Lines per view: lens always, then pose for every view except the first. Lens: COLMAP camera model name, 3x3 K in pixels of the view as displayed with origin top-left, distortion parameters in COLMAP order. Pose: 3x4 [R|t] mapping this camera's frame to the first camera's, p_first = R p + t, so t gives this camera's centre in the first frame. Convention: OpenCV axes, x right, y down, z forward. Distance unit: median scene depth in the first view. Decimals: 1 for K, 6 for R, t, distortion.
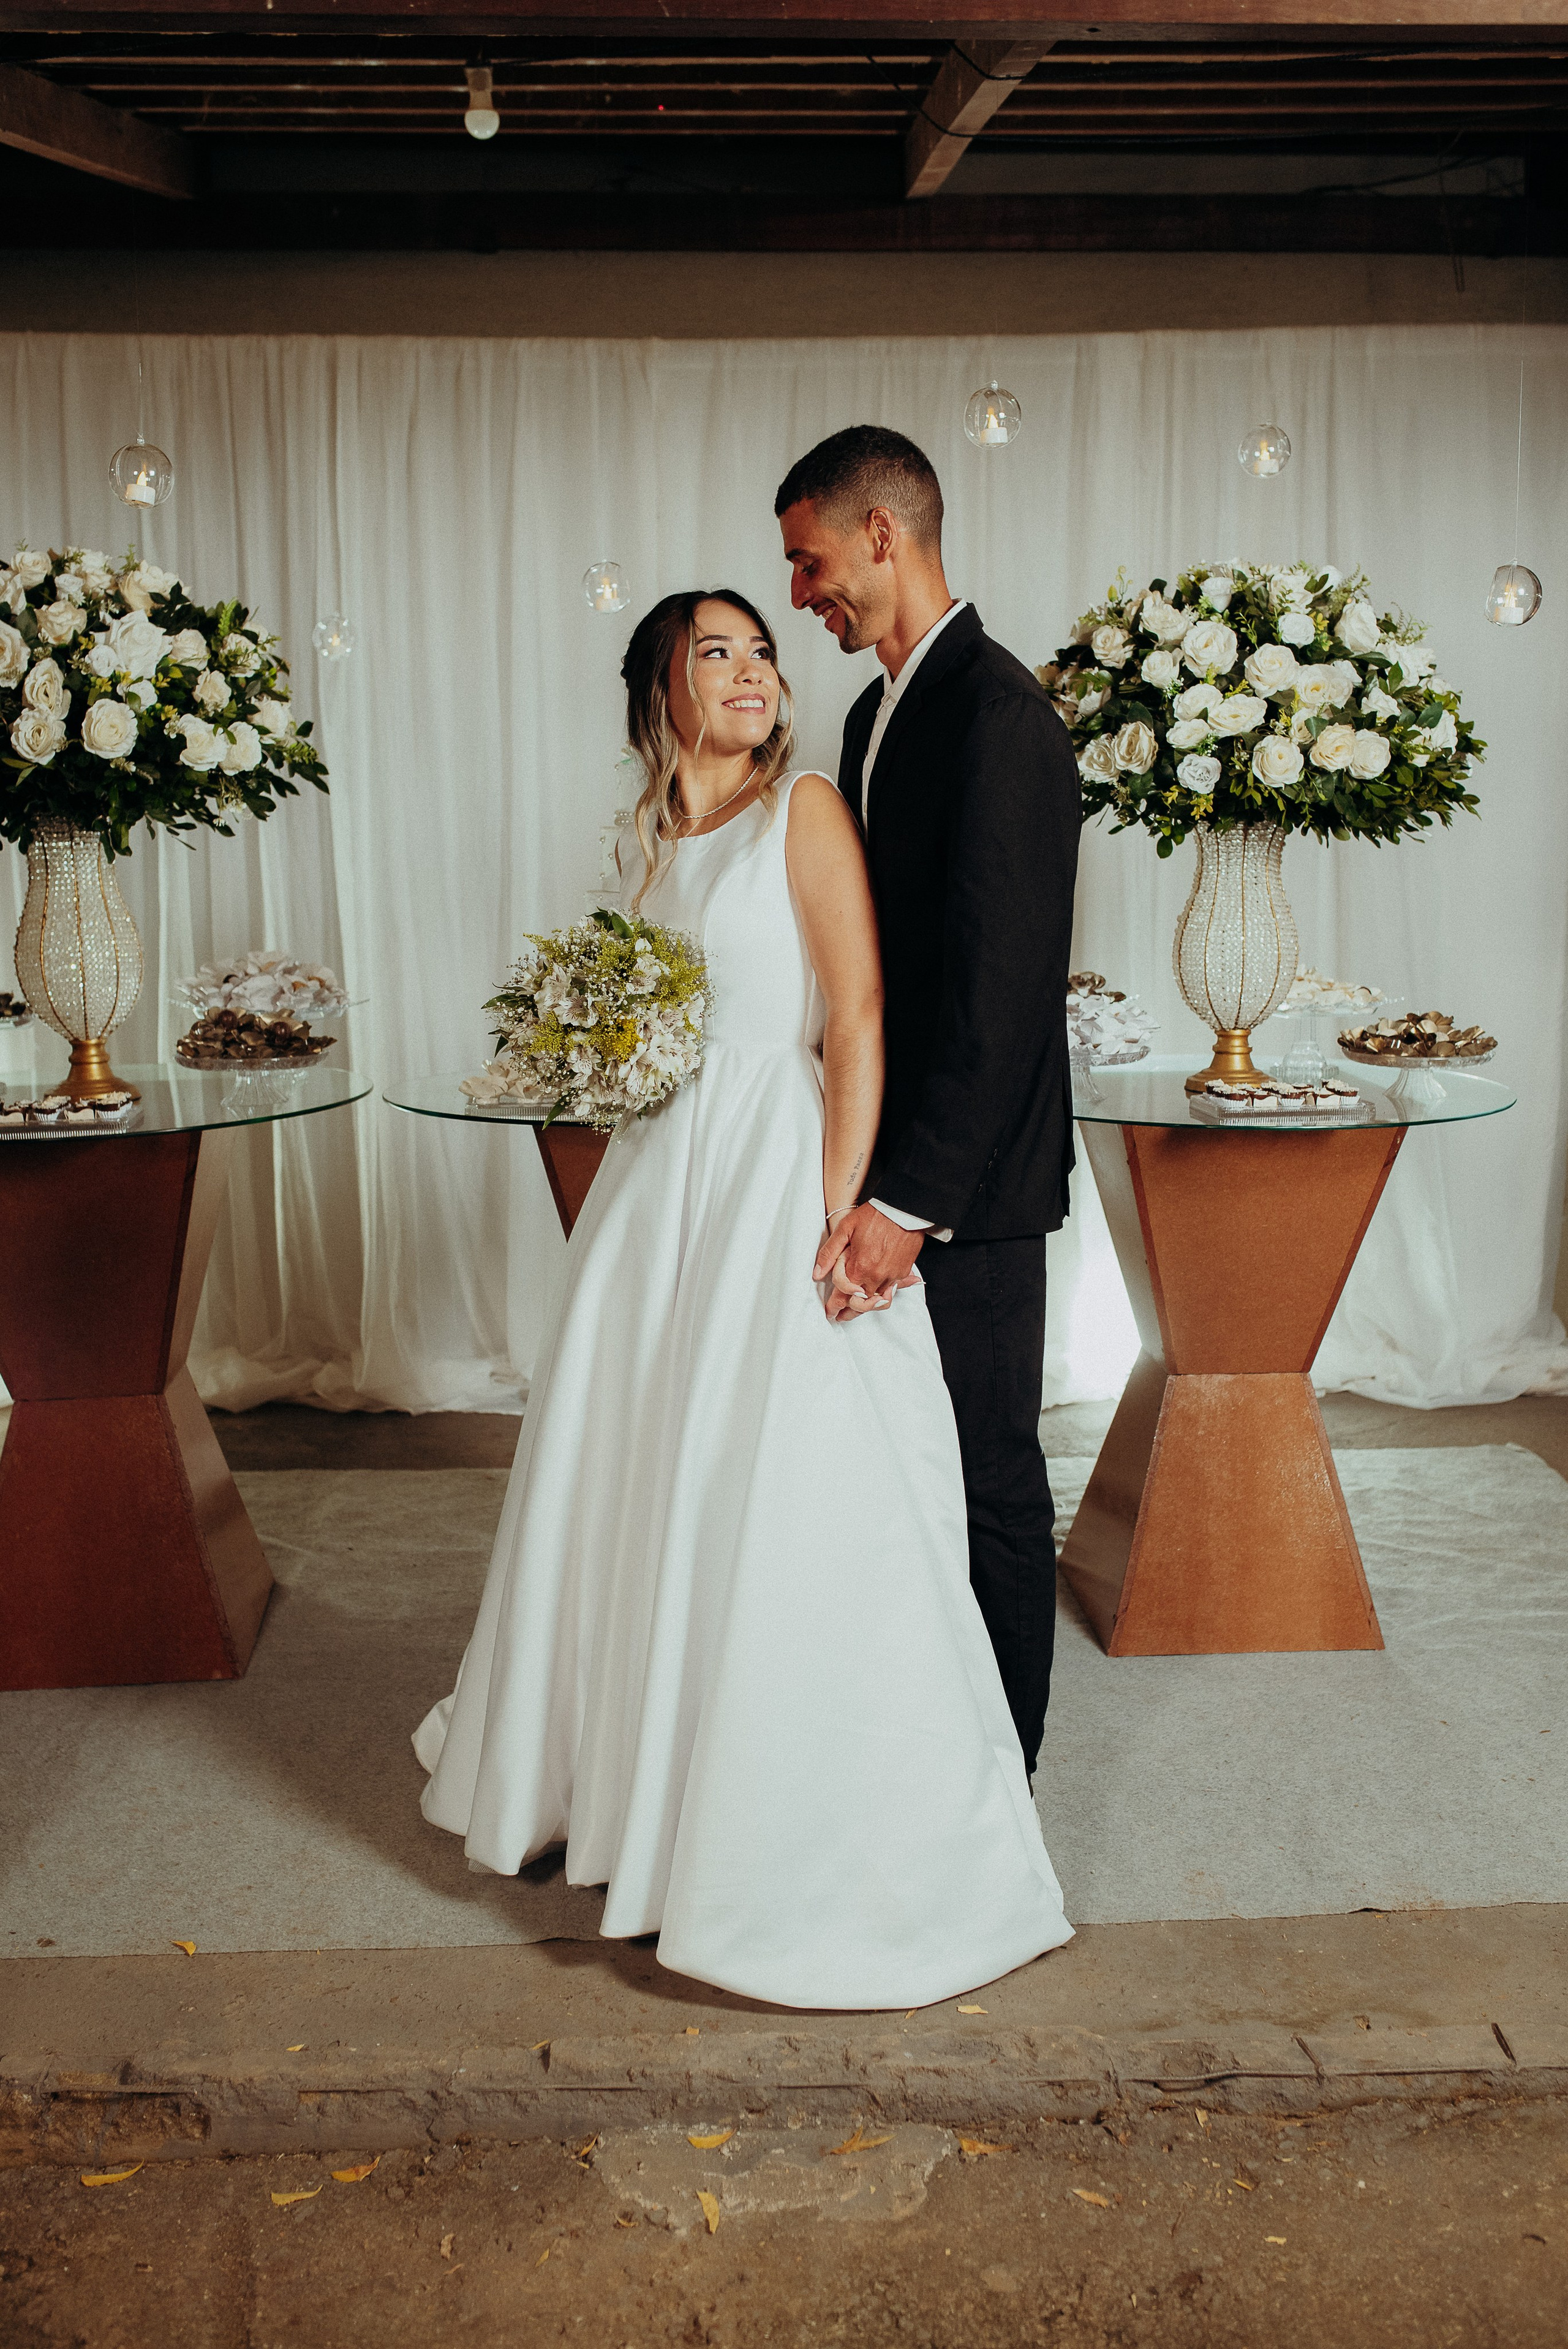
lens RADIAL K [[2308.4, 0, 786.5], [0, 2308.4, 1193.3], [0, 0, 1]] dist [-0.055242, 0.071544]
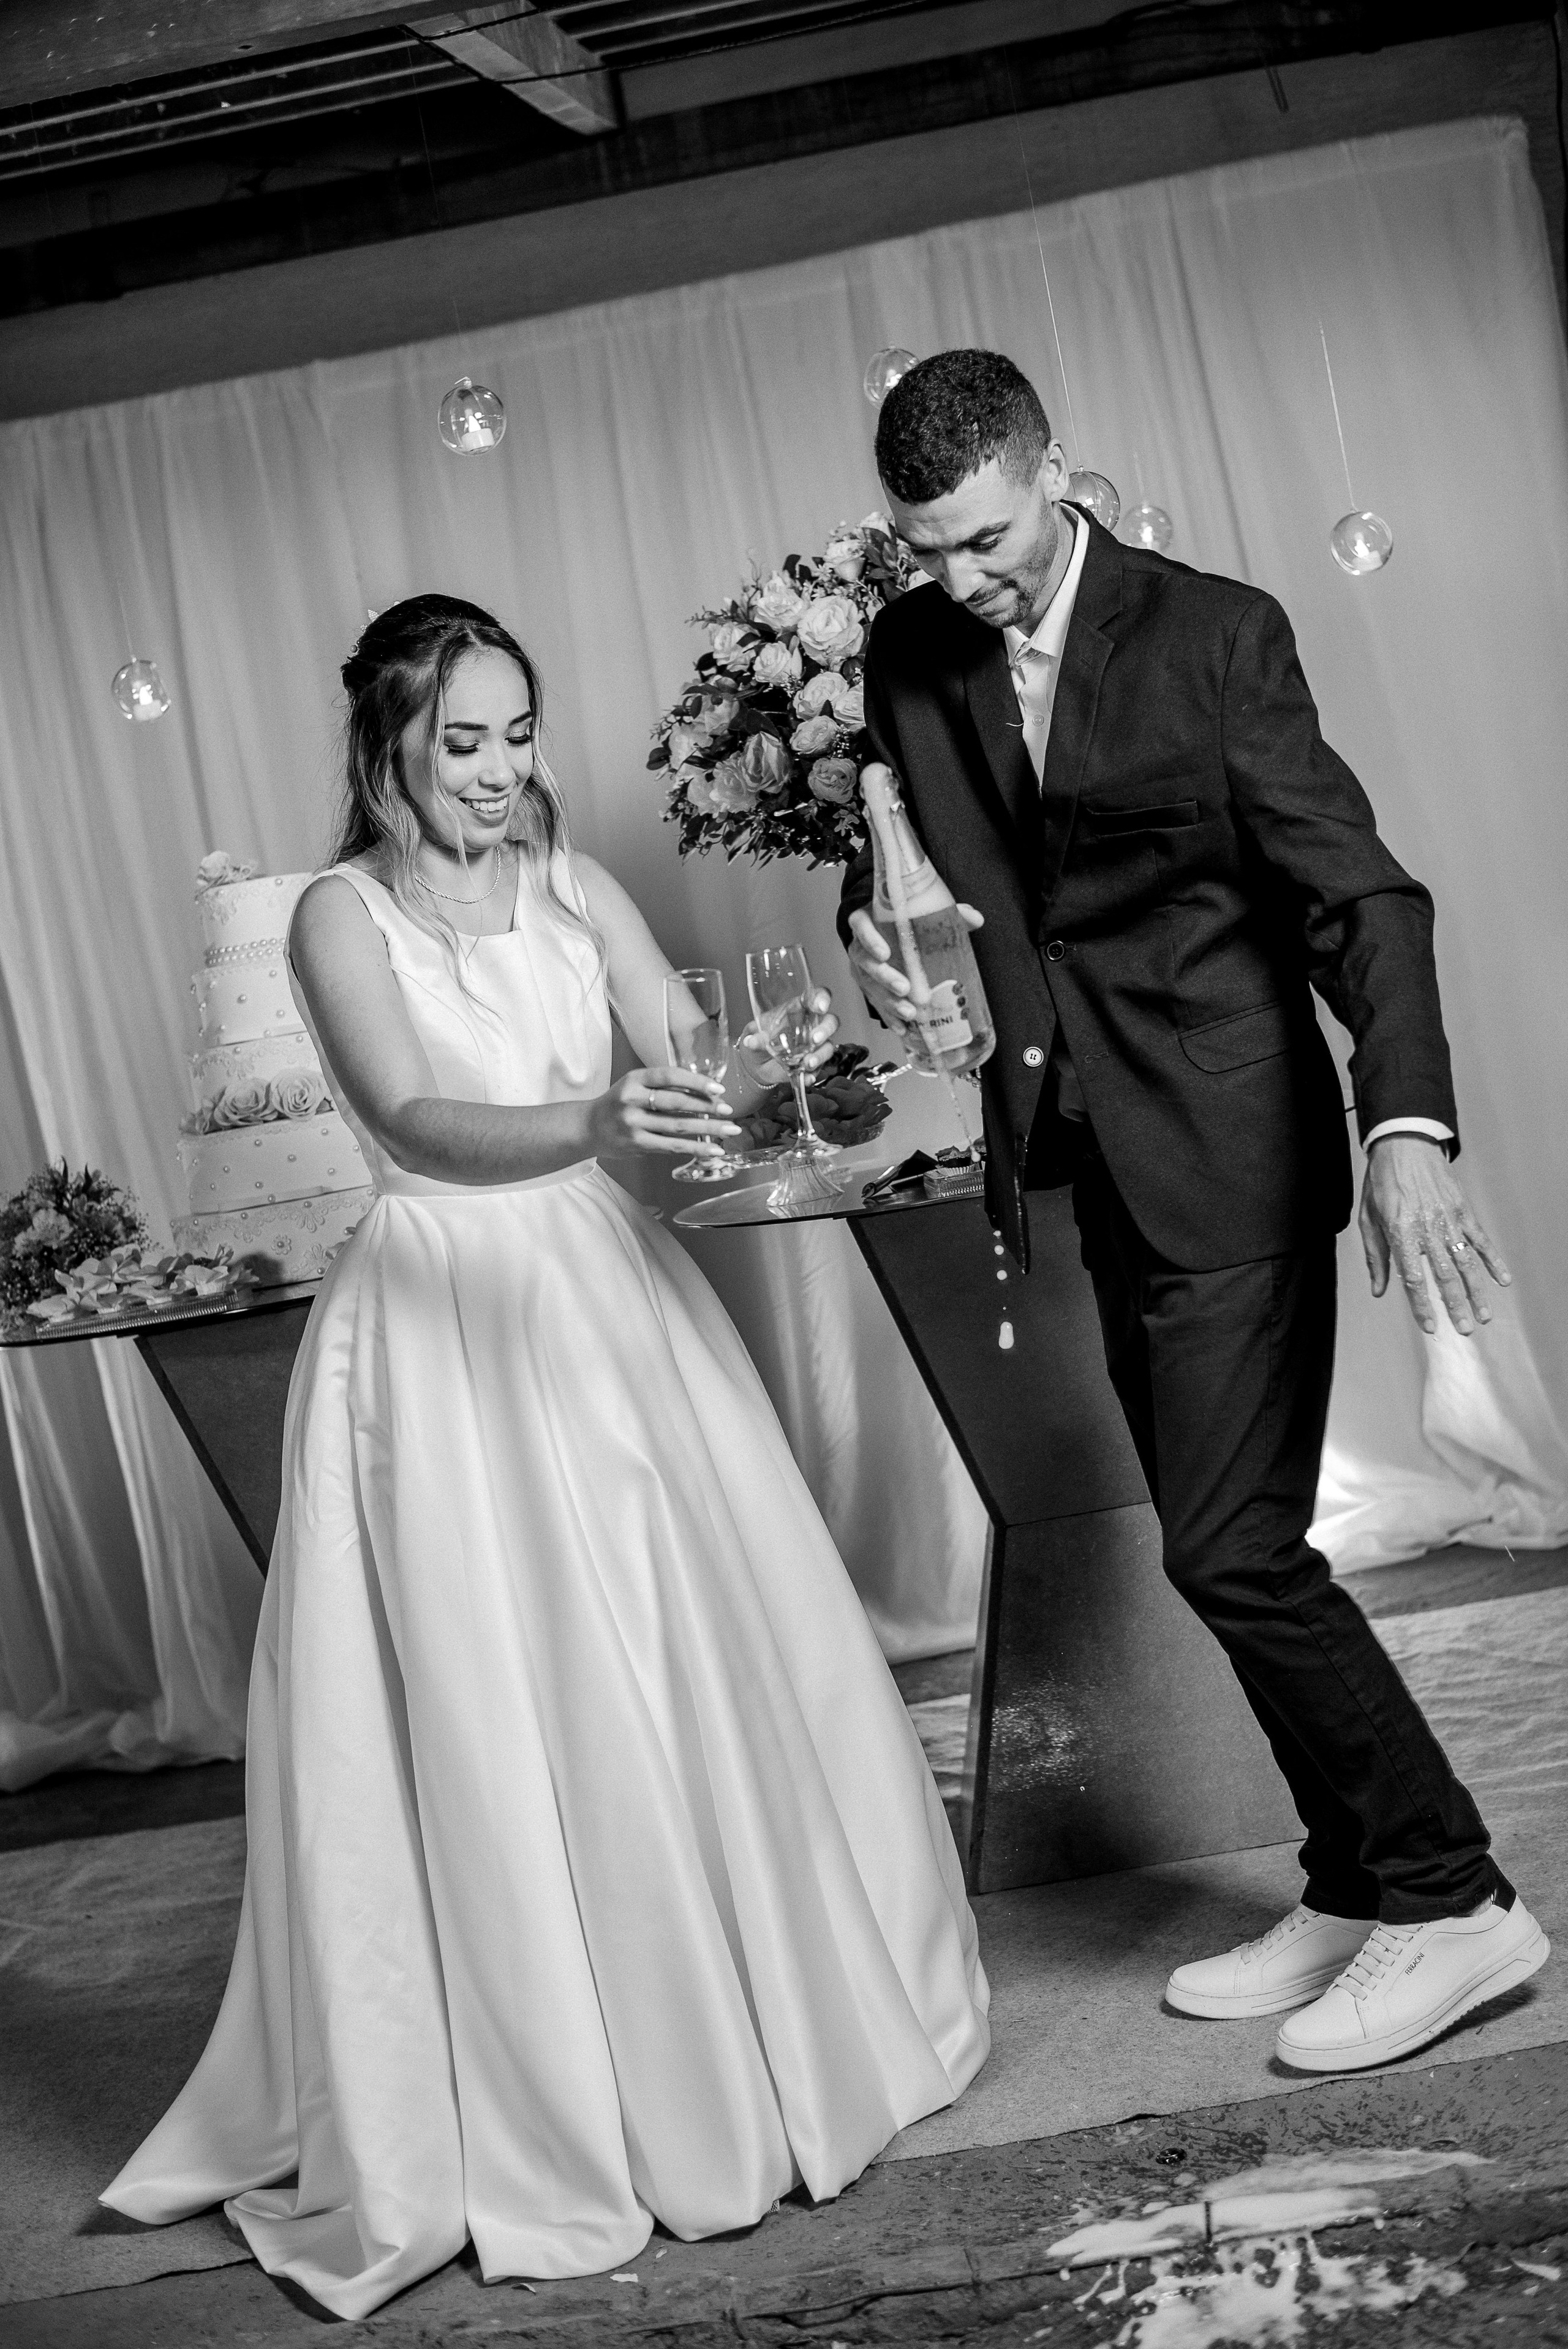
lens RADIAL K [[3446.7, 0, 787.7], [0, 3446.7, 1180.4], [0, 0, 1]] dist [-0.112956, 0.061830]
pose [[0.980465, -0.167546, -0.103035, 0.260188], [0.157384, 0.982466, -0.099955, 0.074958], [0.117976, 0.081786, 0.989643, -0.194352]]
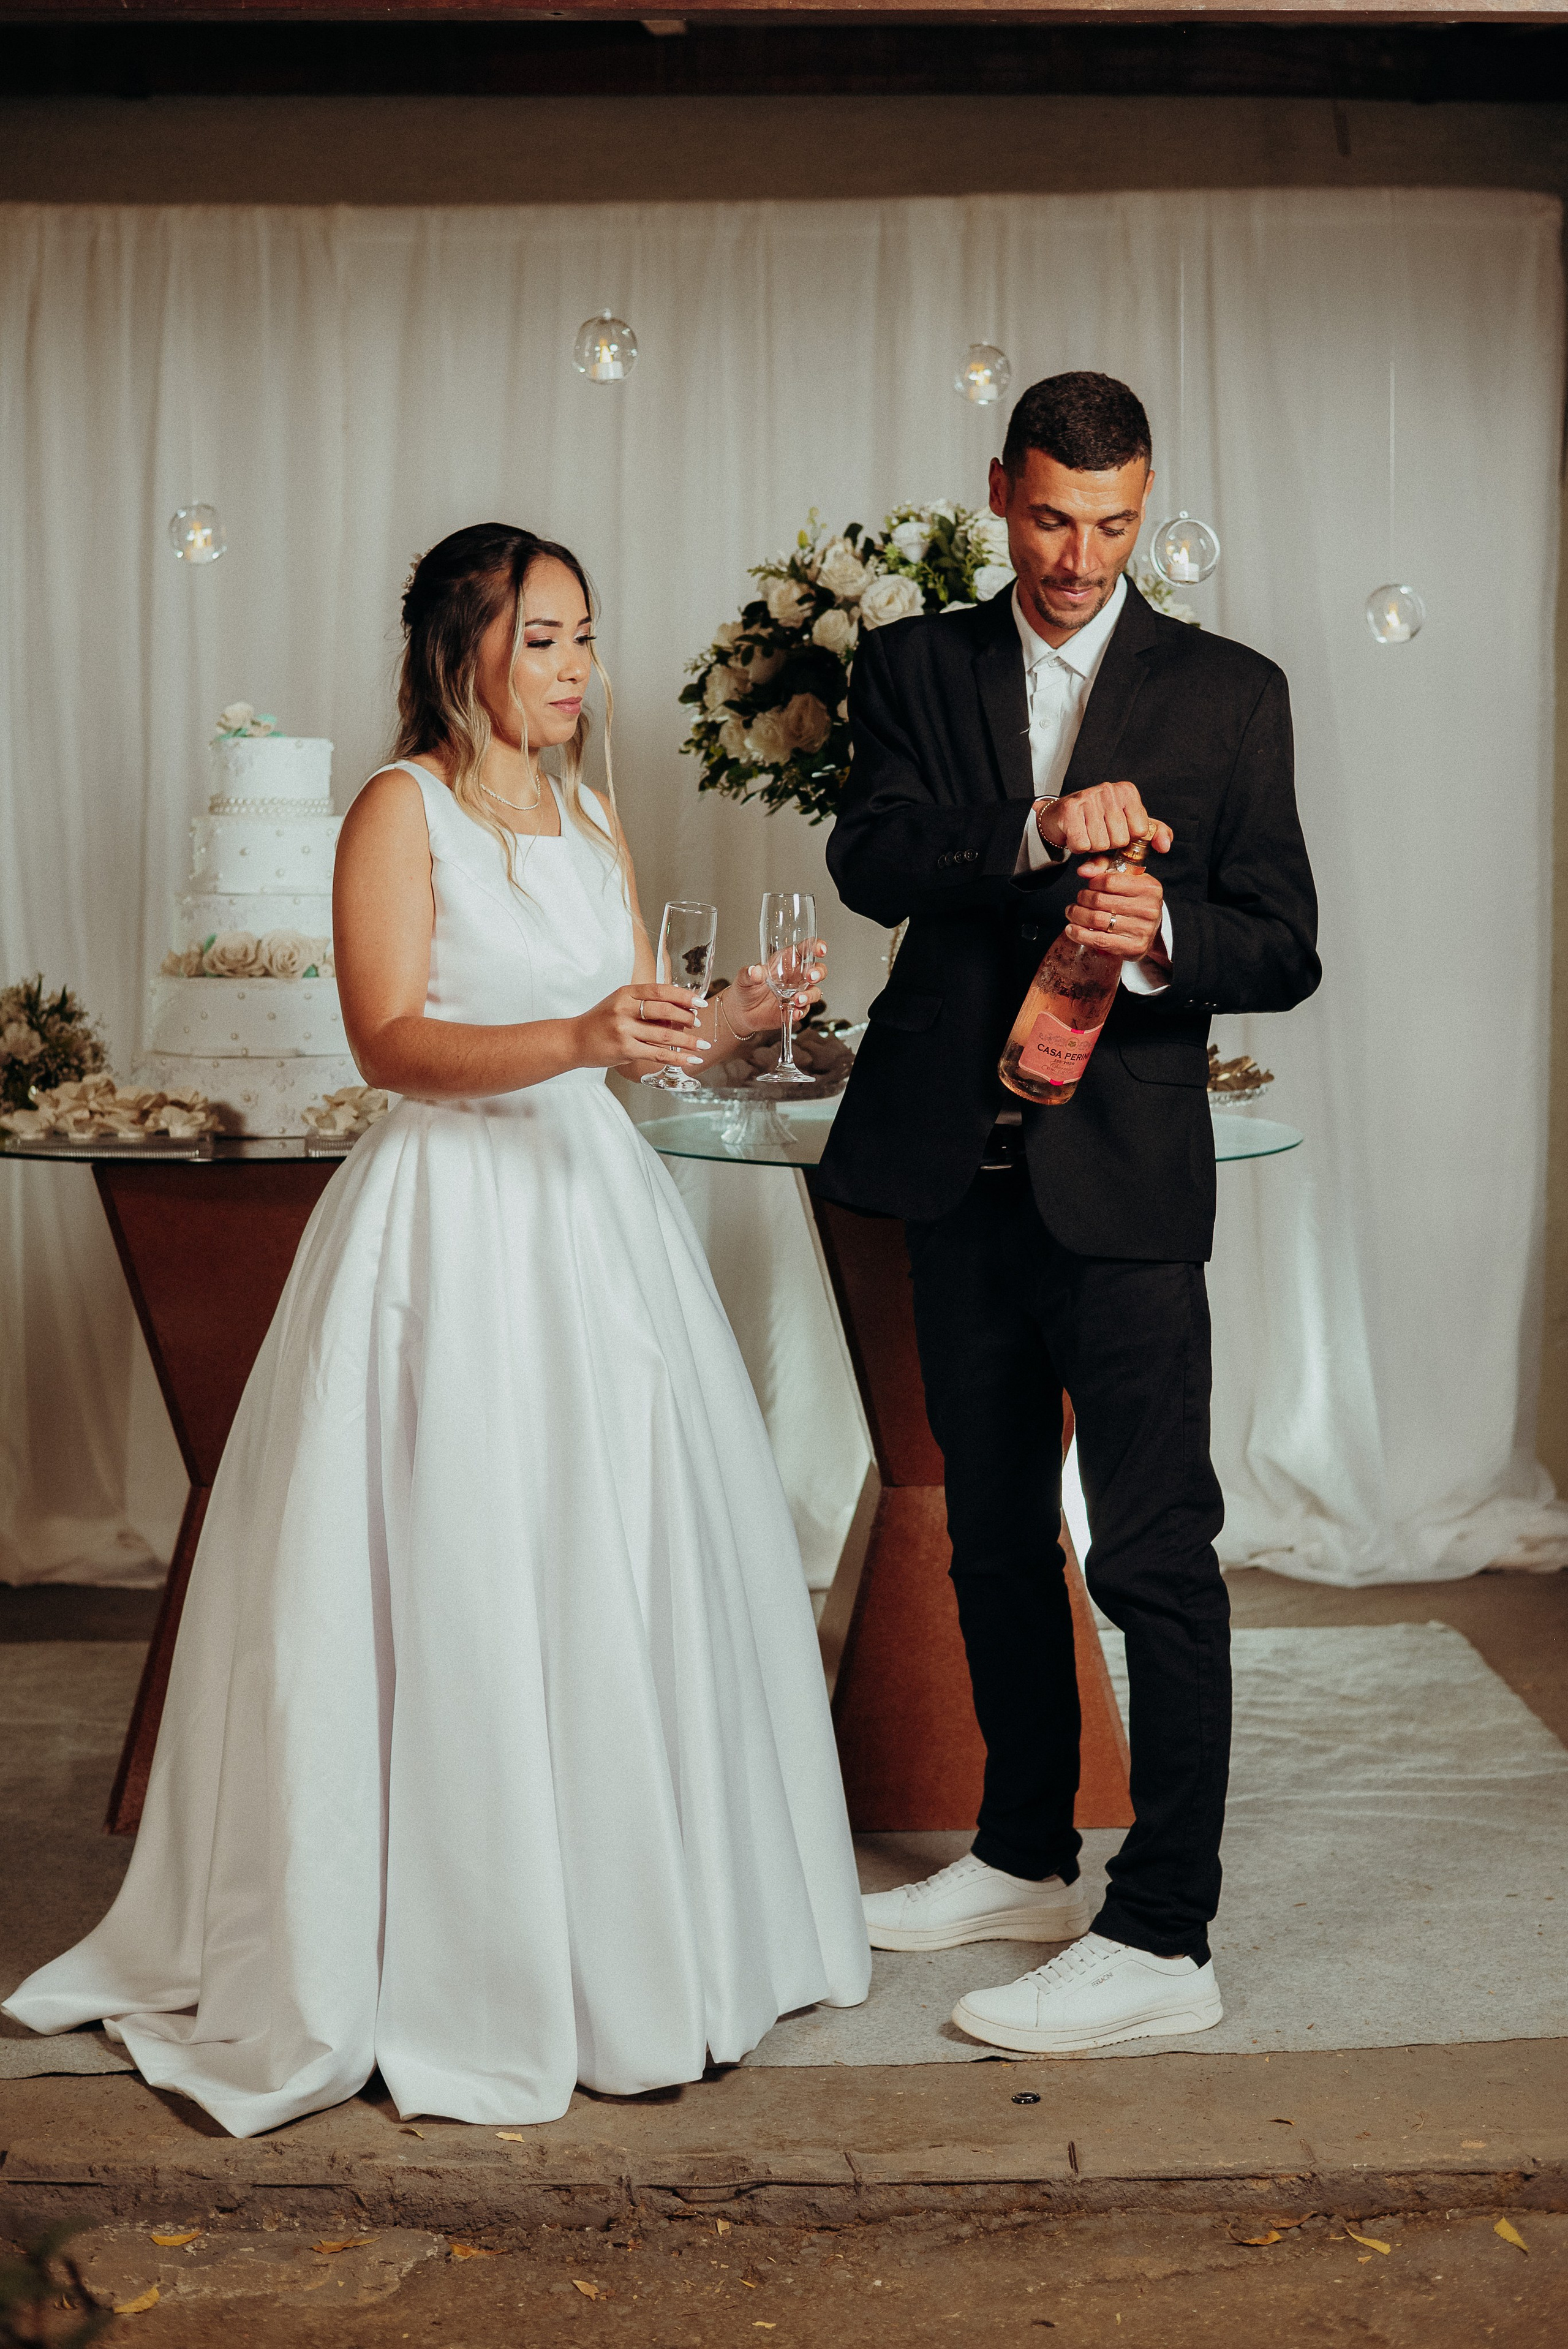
lens RADIAL K [[3729.3, 0, 798.3], [0, 3729.3, 1090.5], [0, 0, 1]] dist [-0.108850, 0.047968]
pose [[0.999987, 0.003699, -0.003581, 0.153805], [-0.004004, 0.995997, -0.089301, 0.062922], [0.003236, 0.089314, 0.995998, -0.349348]]
